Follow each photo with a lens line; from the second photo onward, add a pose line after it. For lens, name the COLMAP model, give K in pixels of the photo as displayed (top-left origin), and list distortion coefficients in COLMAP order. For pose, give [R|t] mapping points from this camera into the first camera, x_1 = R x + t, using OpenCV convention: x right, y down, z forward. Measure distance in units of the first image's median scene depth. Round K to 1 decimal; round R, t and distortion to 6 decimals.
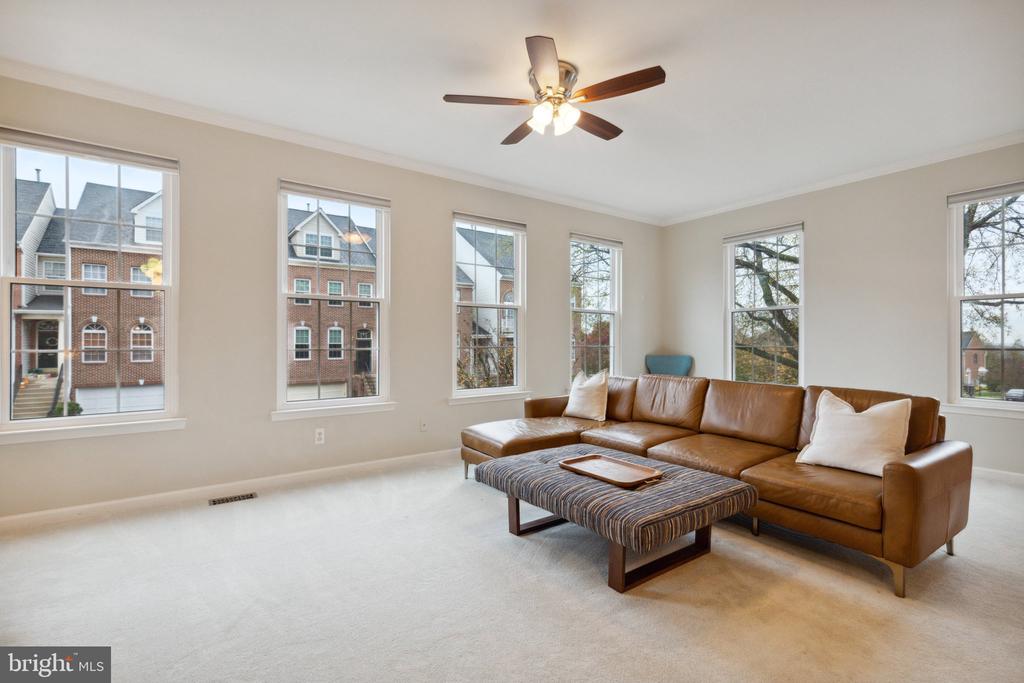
lens RADIAL K [[466.9, 0, 512.3], [0, 466.9, 337.4], [0, 0, 1]] dist [-0.000560, 0.001146]
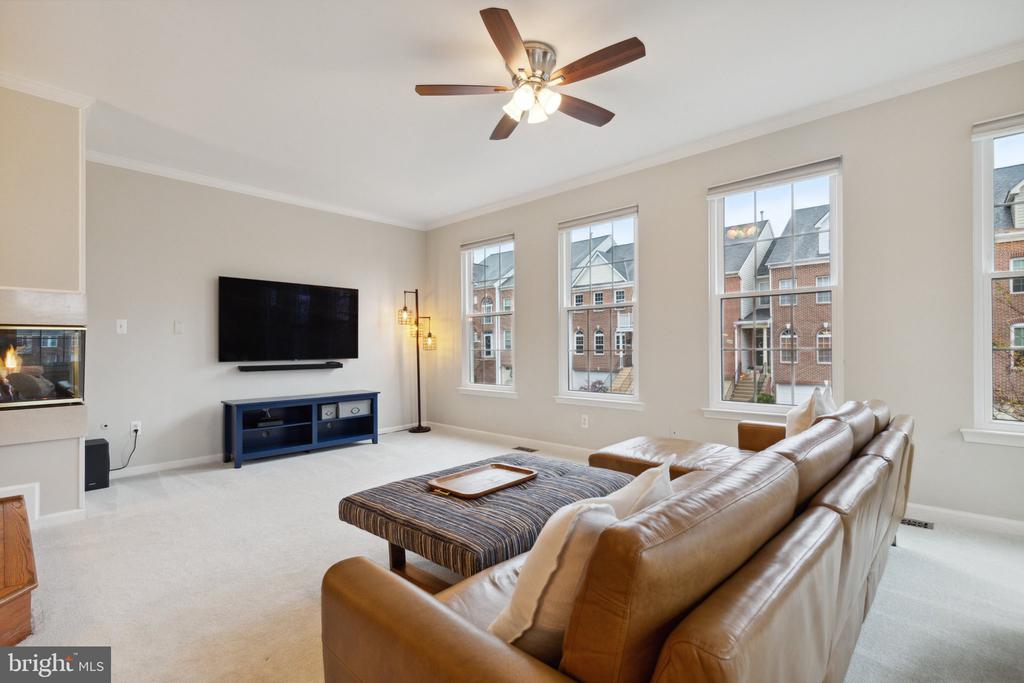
lens RADIAL K [[466.9, 0, 518.1], [0, 466.9, 338.3], [0, 0, 1]] dist [-0.000560, 0.001146]
pose [[0.199918, -0.020259, -0.979603, 0.132817], [0.014948, 0.999733, -0.017625, 0.002472], [0.979699, -0.011120, 0.200168, 0.103819]]
